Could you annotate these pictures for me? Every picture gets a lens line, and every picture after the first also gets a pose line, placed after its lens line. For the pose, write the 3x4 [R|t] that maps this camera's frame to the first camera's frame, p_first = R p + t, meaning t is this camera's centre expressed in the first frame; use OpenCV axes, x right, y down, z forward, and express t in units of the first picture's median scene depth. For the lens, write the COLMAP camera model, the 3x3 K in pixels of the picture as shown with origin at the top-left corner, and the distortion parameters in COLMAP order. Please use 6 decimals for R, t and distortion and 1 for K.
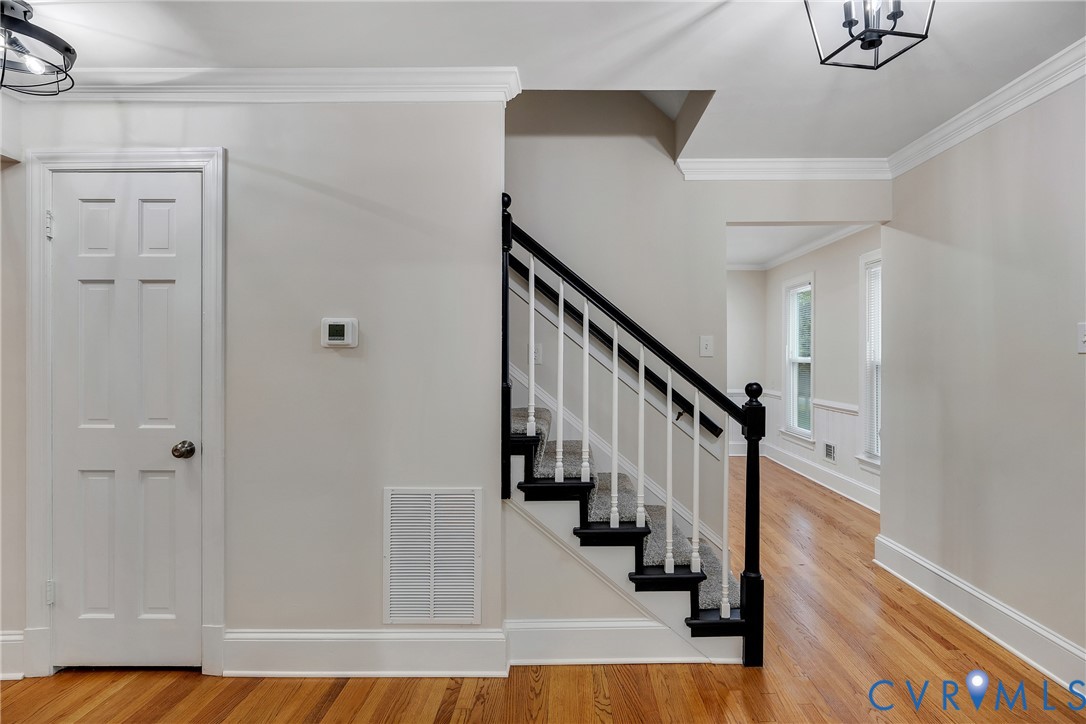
lens RADIAL K [[568.9, 0, 549.9], [0, 568.9, 363.0], [0, 0, 1]] dist [-0.003425, 0.000346]
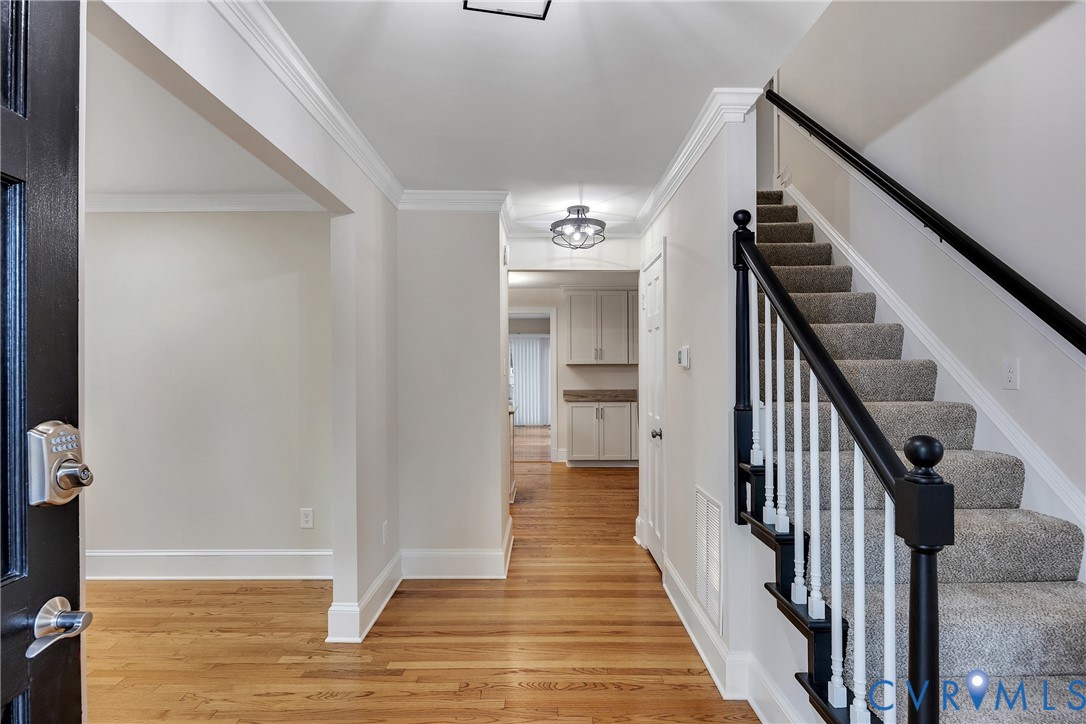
lens RADIAL K [[533.6, 0, 548.2], [0, 533.6, 365.2], [0, 0, 1]] dist [-0.006077, 0.001316]
pose [[0.033953, -0.009902, -0.999374, 0.829996], [-0.009127, 0.999906, -0.010217, -0.018936], [0.999382, 0.009468, 0.033859, 0.641260]]
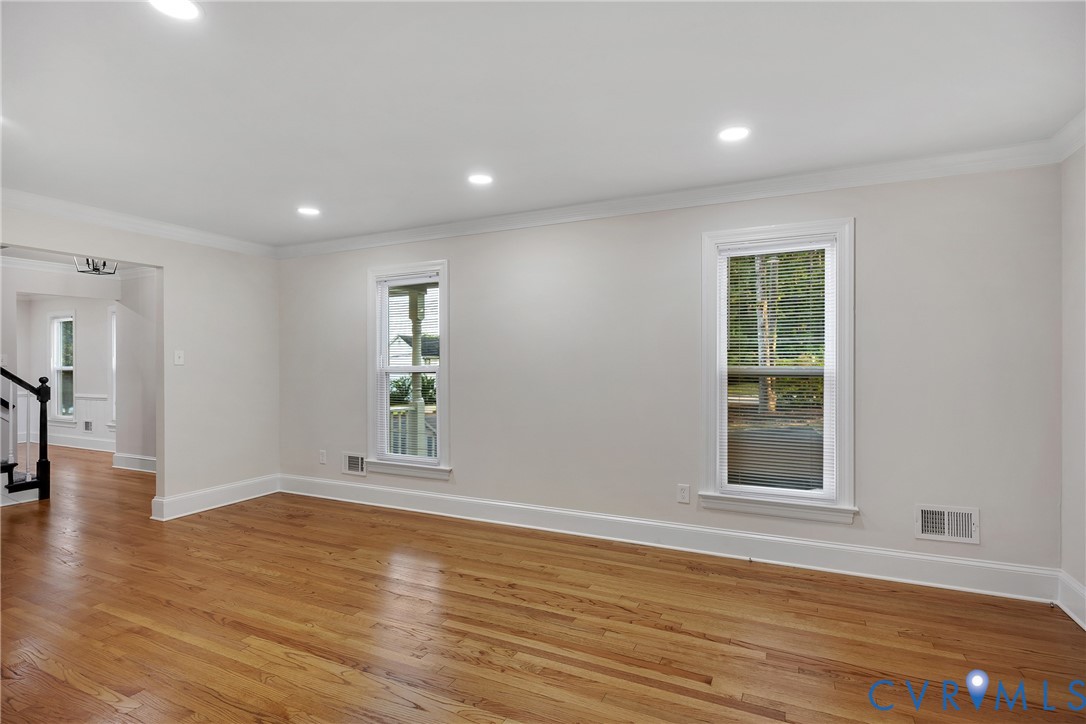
lens RADIAL K [[533.6, 0, 548.2], [0, 533.6, 365.2], [0, 0, 1]] dist [-0.006077, 0.001316]
pose [[0.399099, -0.001484, 0.916907, -0.775333], [0.013231, 0.999904, -0.004141, 0.021903], [-0.916812, 0.013784, 0.399080, -1.684574]]
